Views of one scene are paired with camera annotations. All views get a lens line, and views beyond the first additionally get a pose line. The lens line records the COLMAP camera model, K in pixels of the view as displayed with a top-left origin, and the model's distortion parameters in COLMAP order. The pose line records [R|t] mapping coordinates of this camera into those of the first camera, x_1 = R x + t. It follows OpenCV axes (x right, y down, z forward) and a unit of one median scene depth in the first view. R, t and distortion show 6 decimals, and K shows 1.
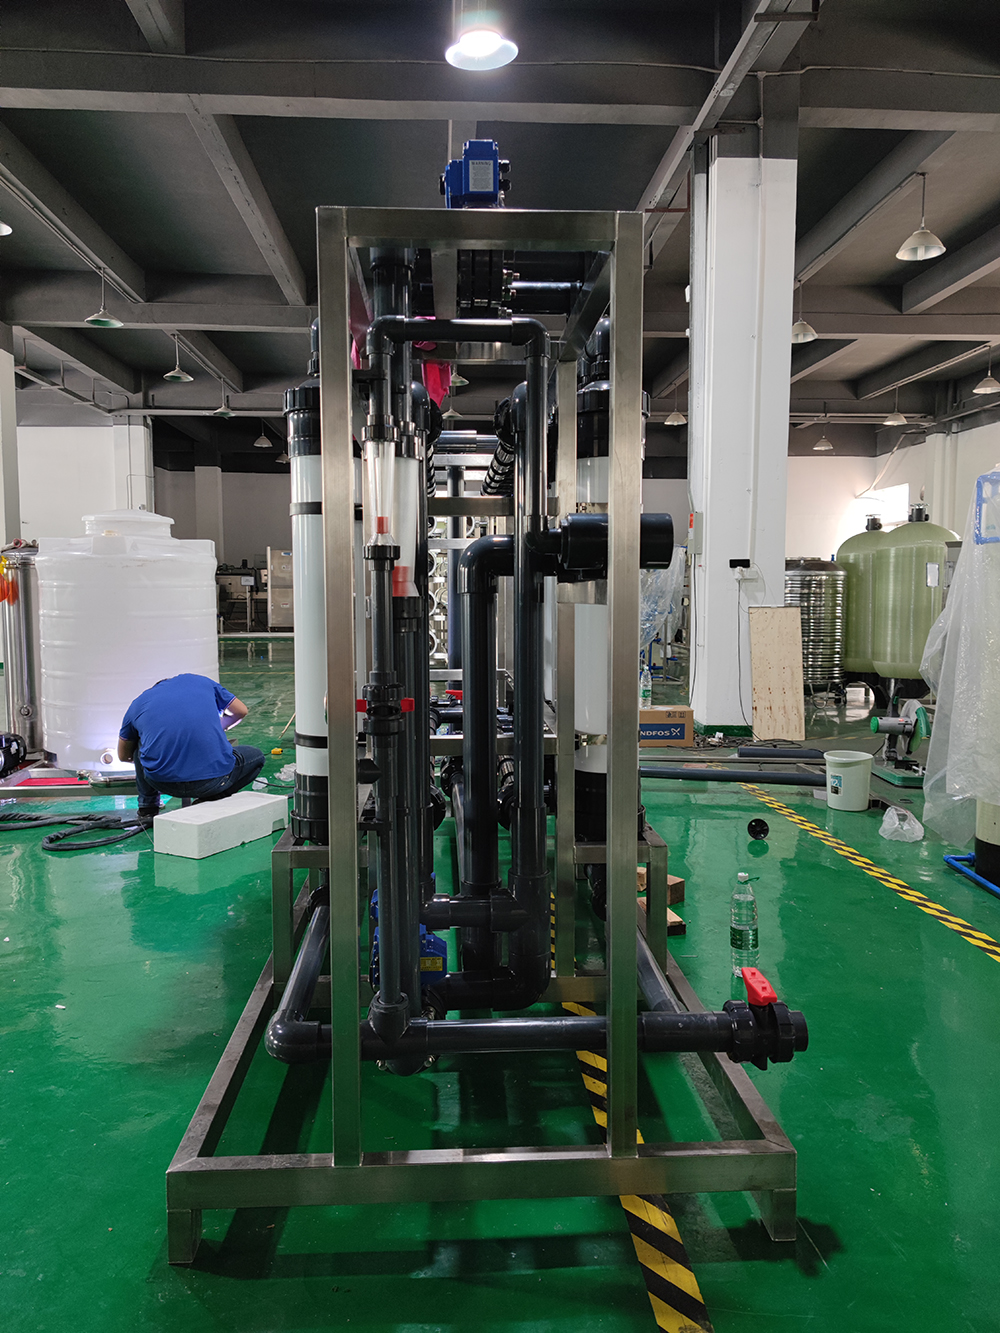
lens RADIAL K [[986.8, 0, 500.0], [0, 986.8, 666.5], [0, 0, 1]] dist [0.121547, 0.000504]
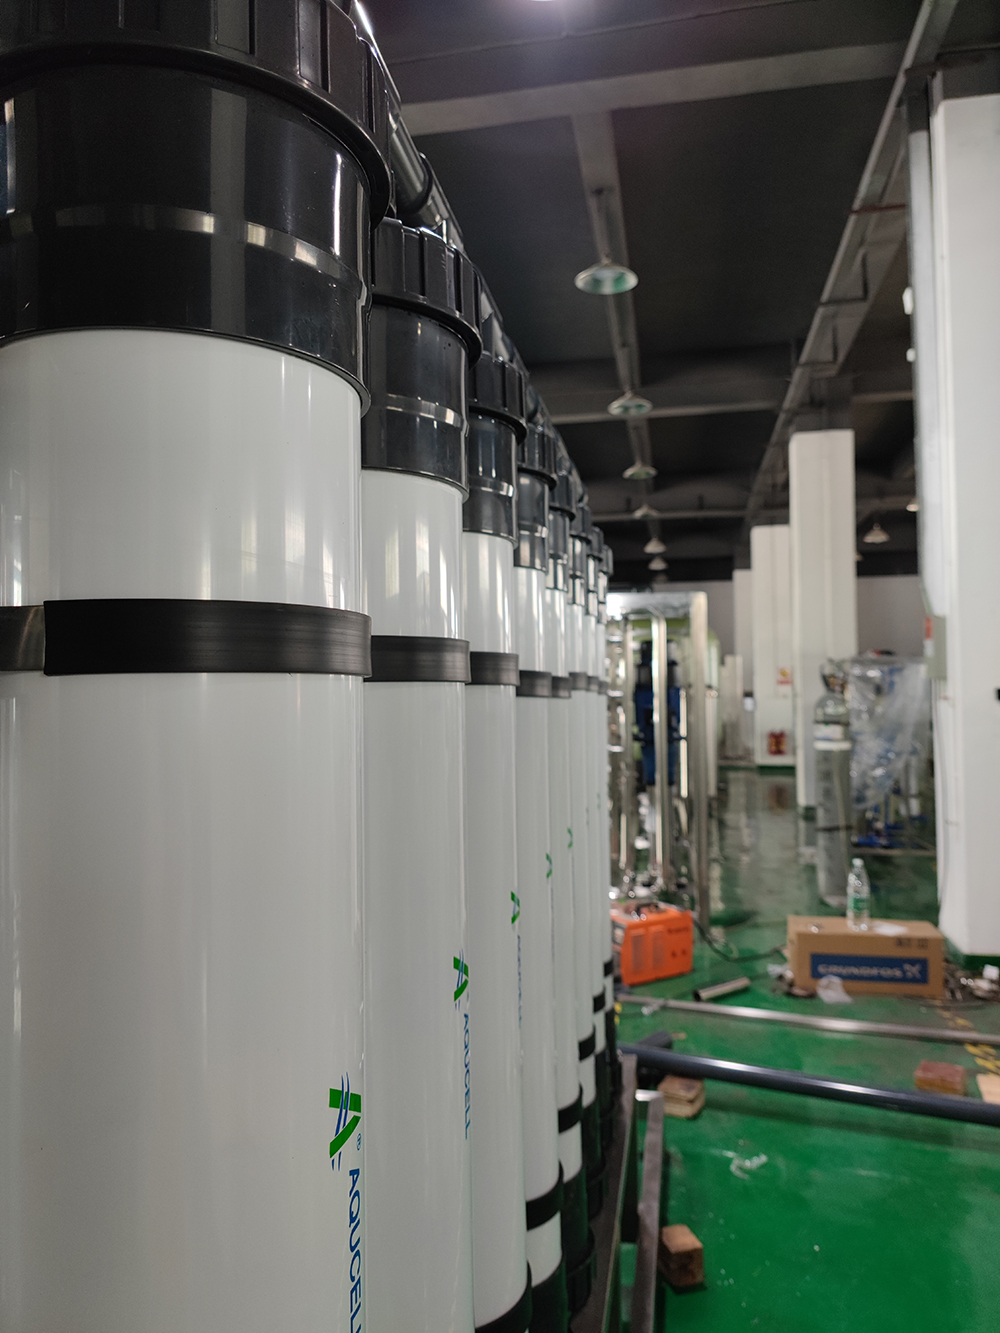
lens RADIAL K [[1009.3, 0, 500.0], [0, 1009.3, 666.5], [0, 0, 1]] dist [0.032439, -0.006598]
pose [[0.972219, -0.016025, -0.233522, 0.075658], [-0.010036, 0.993882, -0.109986, -0.046682], [0.233856, 0.109275, 0.966111, 0.299663]]
